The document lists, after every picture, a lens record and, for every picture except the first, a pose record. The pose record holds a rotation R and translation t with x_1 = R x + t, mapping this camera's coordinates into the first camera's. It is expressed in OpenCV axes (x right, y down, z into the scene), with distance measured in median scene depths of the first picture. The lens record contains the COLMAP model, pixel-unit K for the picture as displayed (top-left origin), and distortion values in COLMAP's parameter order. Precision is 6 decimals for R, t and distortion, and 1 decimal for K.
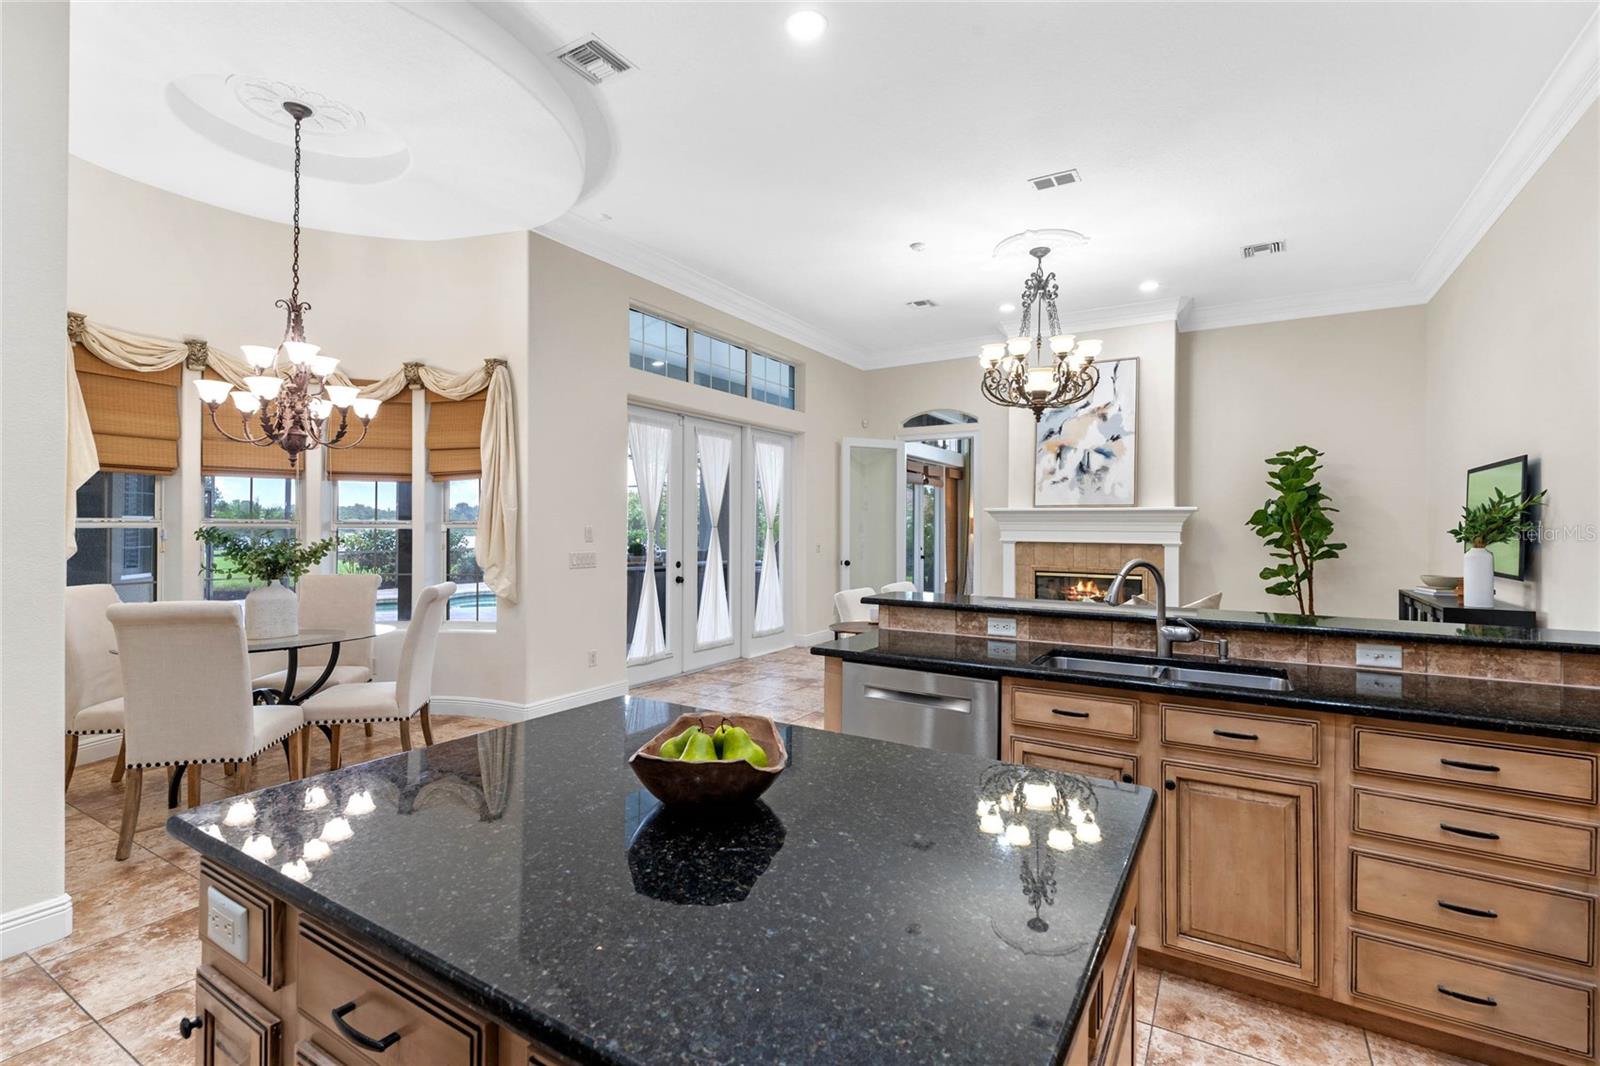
lens RADIAL K [[730.8, 0, 803.9], [0, 730.8, 518.7], [0, 0, 1]] dist [0.009126, -0.000514]
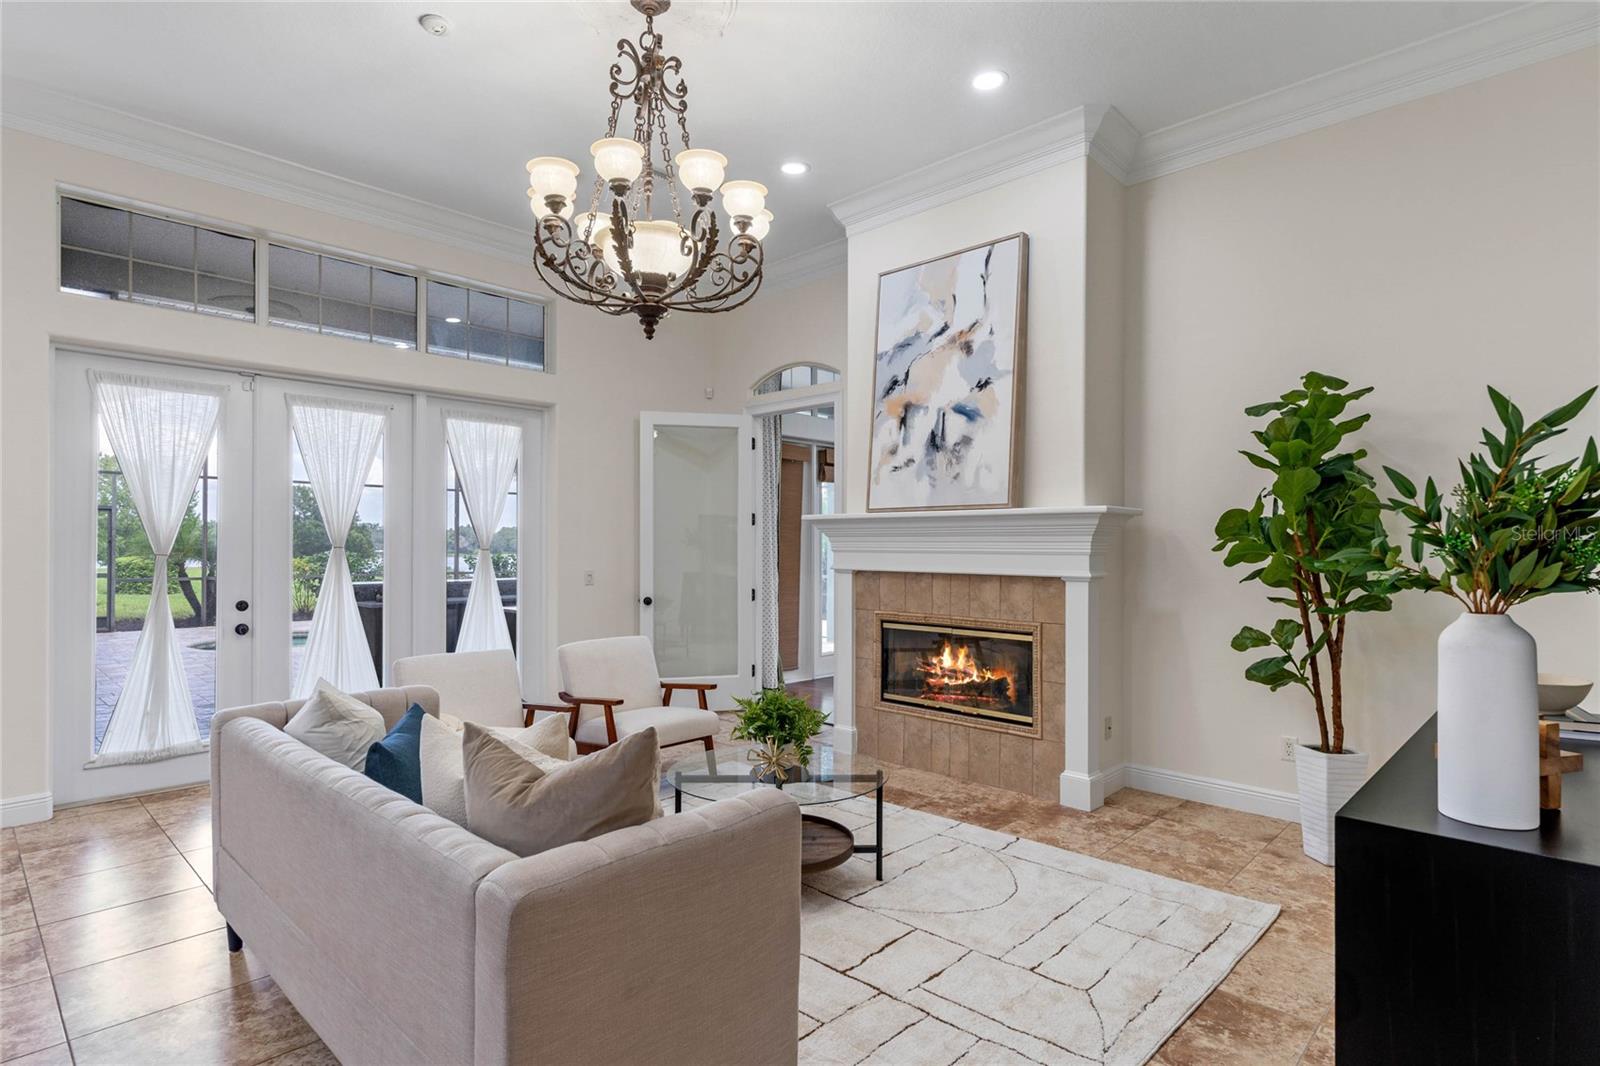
lens RADIAL K [[818.1, 0, 795.1], [0, 818.1, 539.7], [0, 0, 1]] dist [-0.004993, 0.001224]
pose [[0.976851, -0.004676, -0.213870, 0.456682], [0.005667, 0.999976, 0.004018, 0.004045], [0.213846, -0.005137, 0.976854, 0.401440]]
